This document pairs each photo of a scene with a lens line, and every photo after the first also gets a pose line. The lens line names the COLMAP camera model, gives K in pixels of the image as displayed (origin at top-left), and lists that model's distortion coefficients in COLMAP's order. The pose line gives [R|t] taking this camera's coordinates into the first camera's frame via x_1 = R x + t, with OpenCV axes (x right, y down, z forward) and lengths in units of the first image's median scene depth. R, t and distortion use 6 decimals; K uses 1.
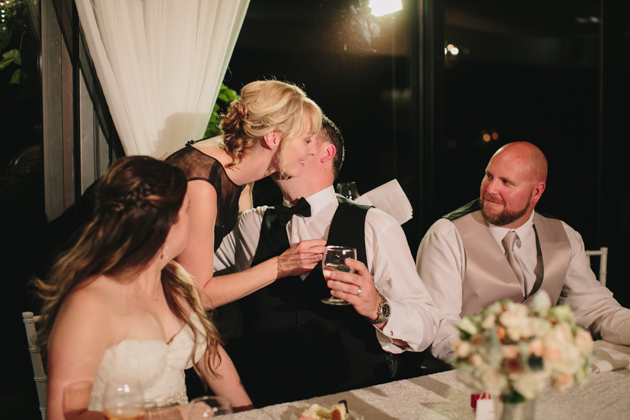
lens RADIAL K [[1000.5, 0, 315.0], [0, 1000.5, 210.0], [0, 0, 1]] dist [-0.323378, 0.820232]
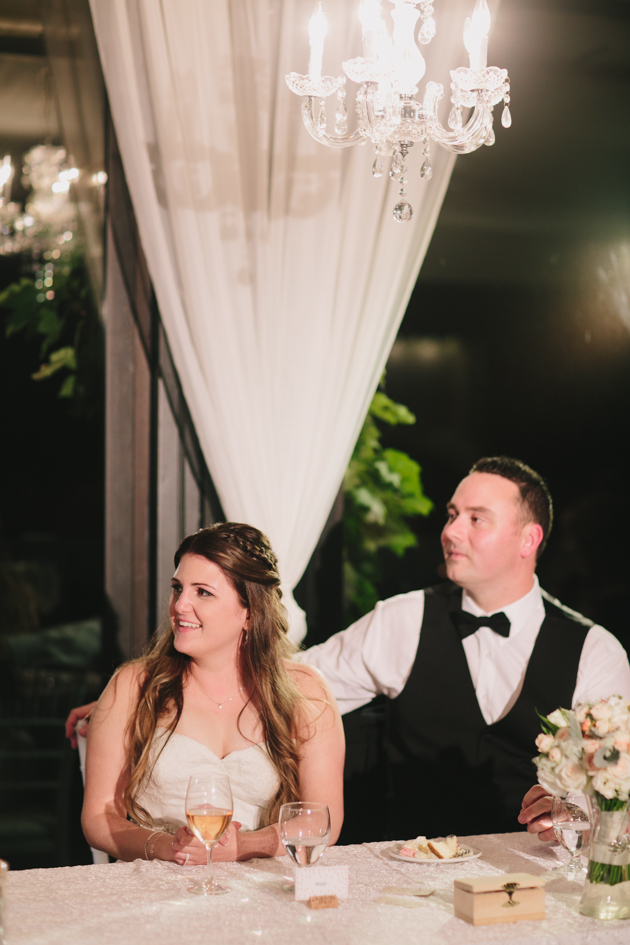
lens RADIAL K [[2208.4, 0, 315.0], [0, 2208.4, 472.5], [0, 0, 1]] dist [1.634078, -27.800003]
pose [[0.981606, 0.027195, -0.188972, 0.173836], [-0.040885, 0.996784, -0.068923, 0.027124], [0.186490, 0.075381, 0.979561, -0.542496]]
